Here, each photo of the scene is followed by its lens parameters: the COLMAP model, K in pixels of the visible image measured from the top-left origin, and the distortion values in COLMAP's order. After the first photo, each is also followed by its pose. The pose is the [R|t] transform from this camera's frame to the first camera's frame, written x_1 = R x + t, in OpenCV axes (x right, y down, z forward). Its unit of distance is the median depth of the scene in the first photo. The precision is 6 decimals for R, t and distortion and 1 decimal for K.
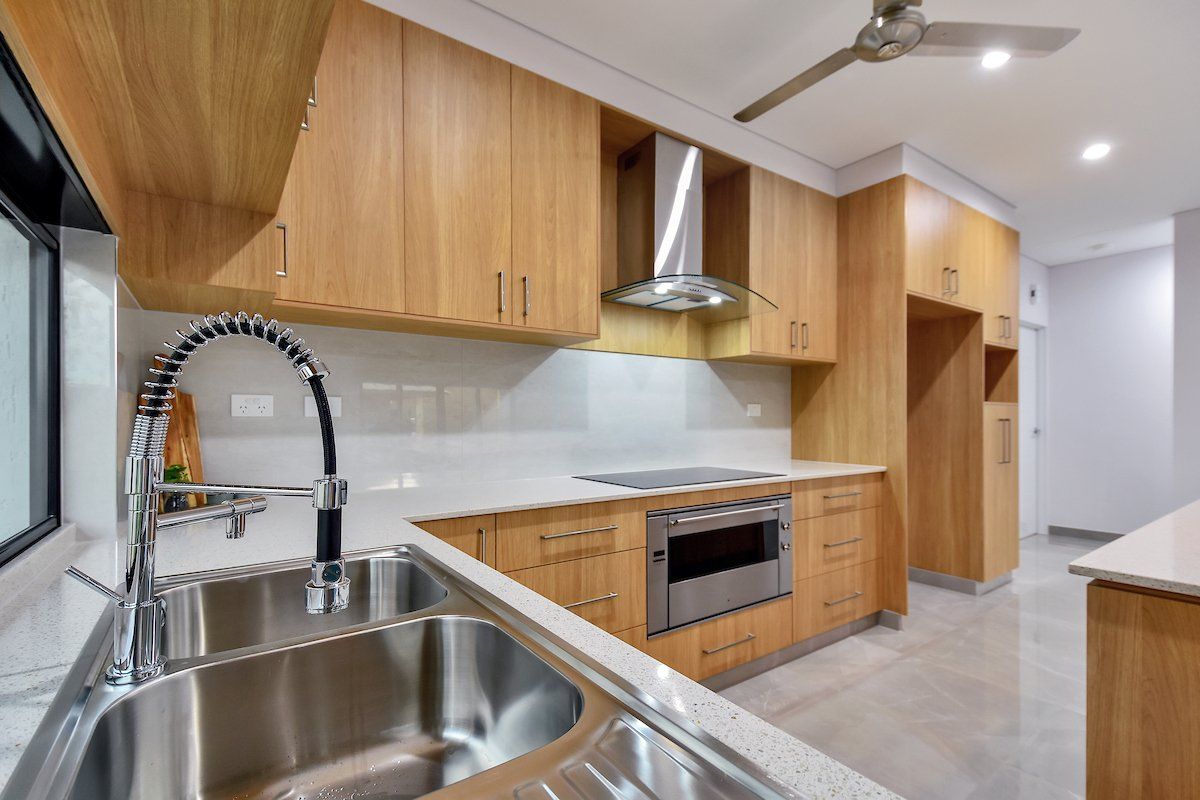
lens RADIAL K [[528.1, 0, 582.5], [0, 528.1, 419.1], [0, 0, 1]] dist [0.019520, -0.010182]
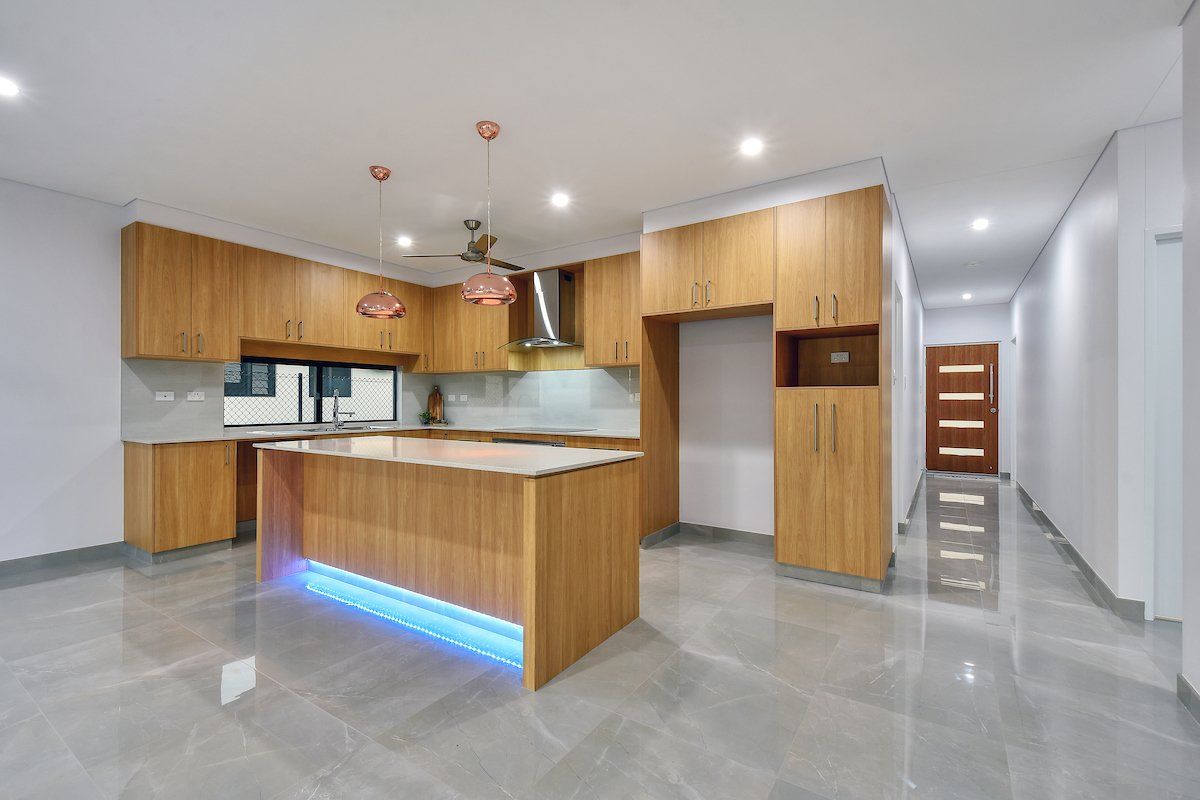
lens RADIAL K [[521.4, 0, 593.1], [0, 521.4, 403.3], [0, 0, 1]] dist [0.027378, -0.015118]
pose [[0.376189, 0.006375, -0.926521, 2.404869], [-0.002282, 0.999980, 0.005954, -0.009644], [0.926540, -0.000126, 0.376196, 0.438081]]
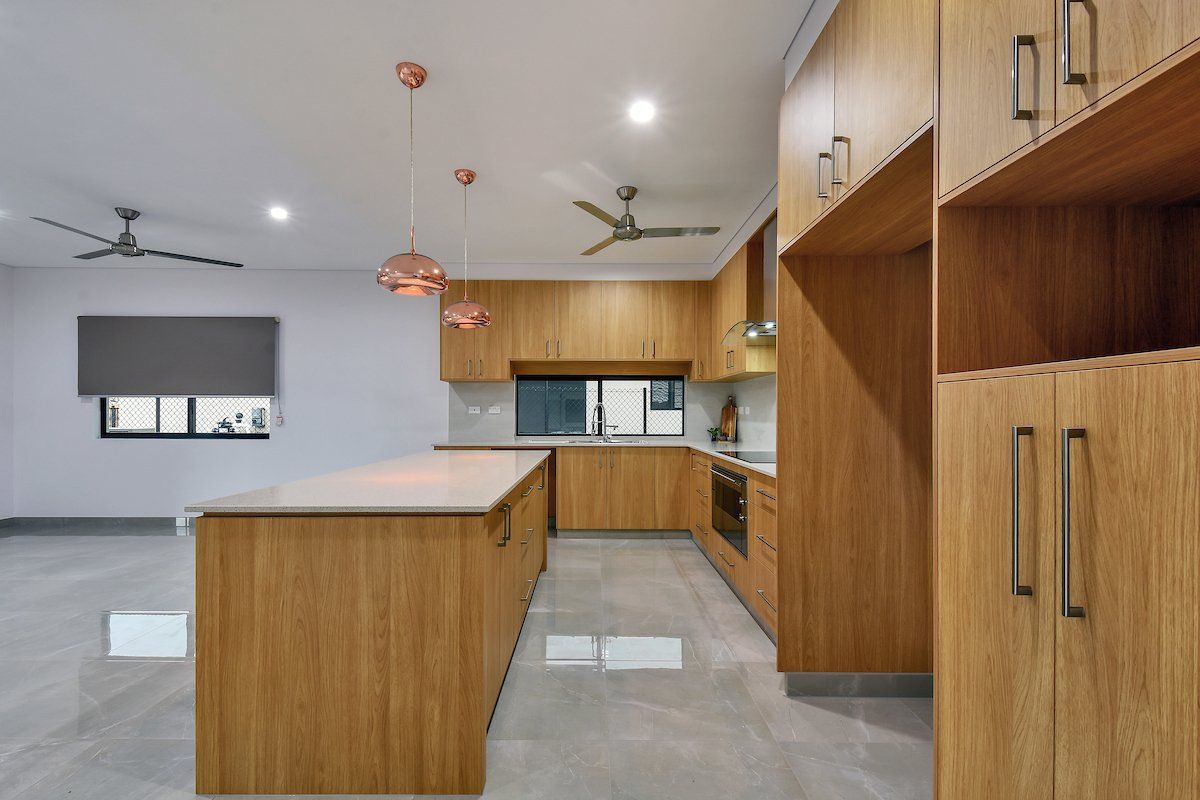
lens RADIAL K [[528.1, 0, 591.0], [0, 528.1, 410.9], [0, 0, 1]] dist [0.019520, -0.010182]
pose [[-0.561631, -0.002751, -0.827383, 1.798052], [-0.001348, 0.999996, -0.002410, -0.011594], [0.827387, -0.000238, -0.561633, 1.547488]]
